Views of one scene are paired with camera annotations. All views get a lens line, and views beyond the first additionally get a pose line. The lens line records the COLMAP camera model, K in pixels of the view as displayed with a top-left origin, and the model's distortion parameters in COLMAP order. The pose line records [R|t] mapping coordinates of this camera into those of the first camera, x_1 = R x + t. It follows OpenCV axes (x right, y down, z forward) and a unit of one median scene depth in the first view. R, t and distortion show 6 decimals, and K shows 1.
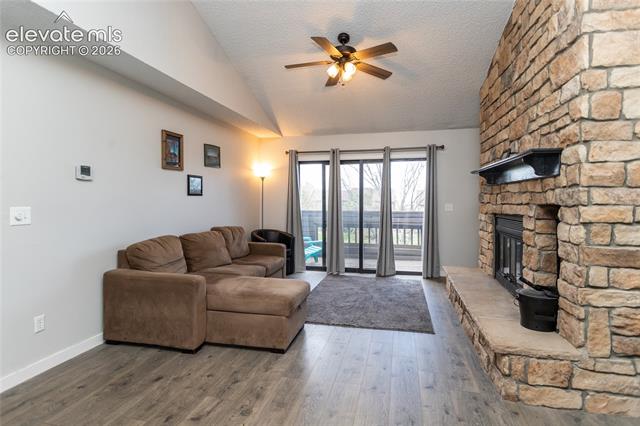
lens RADIAL K [[323.9, 0, 318.2], [0, 323.9, 210.6], [0, 0, 1]] dist [-0.000118, 0.000295]
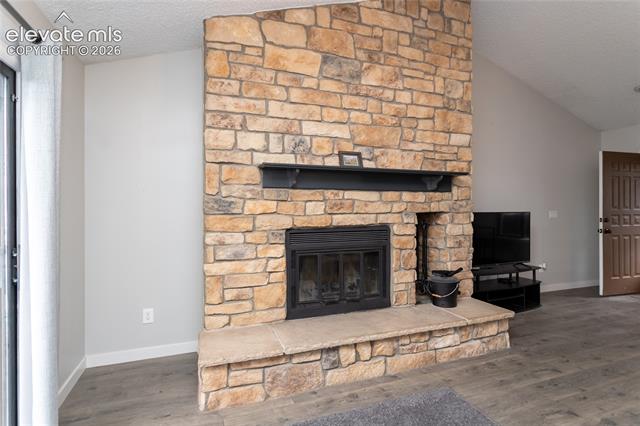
lens RADIAL K [[323.9, 0, 318.2], [0, 323.9, 210.6], [0, 0, 1]] dist [-0.000118, 0.000295]
pose [[-0.560948, 0.004802, 0.827837, -0.053631], [0.032290, 0.999349, 0.016082, -0.026910], [-0.827221, 0.035752, -0.560738, 0.920590]]
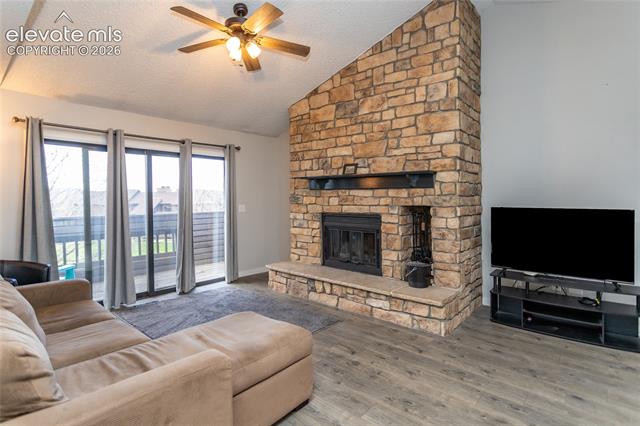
lens RADIAL K [[328.6, 0, 317.3], [0, 328.6, 208.1], [0, 0, 1]] dist [-0.001016, 0.000060]
pose [[0.468694, -0.029240, 0.882877, -0.385673], [0.029373, 0.999415, 0.017507, -0.021185], [-0.882872, 0.017727, 0.469278, 0.293371]]
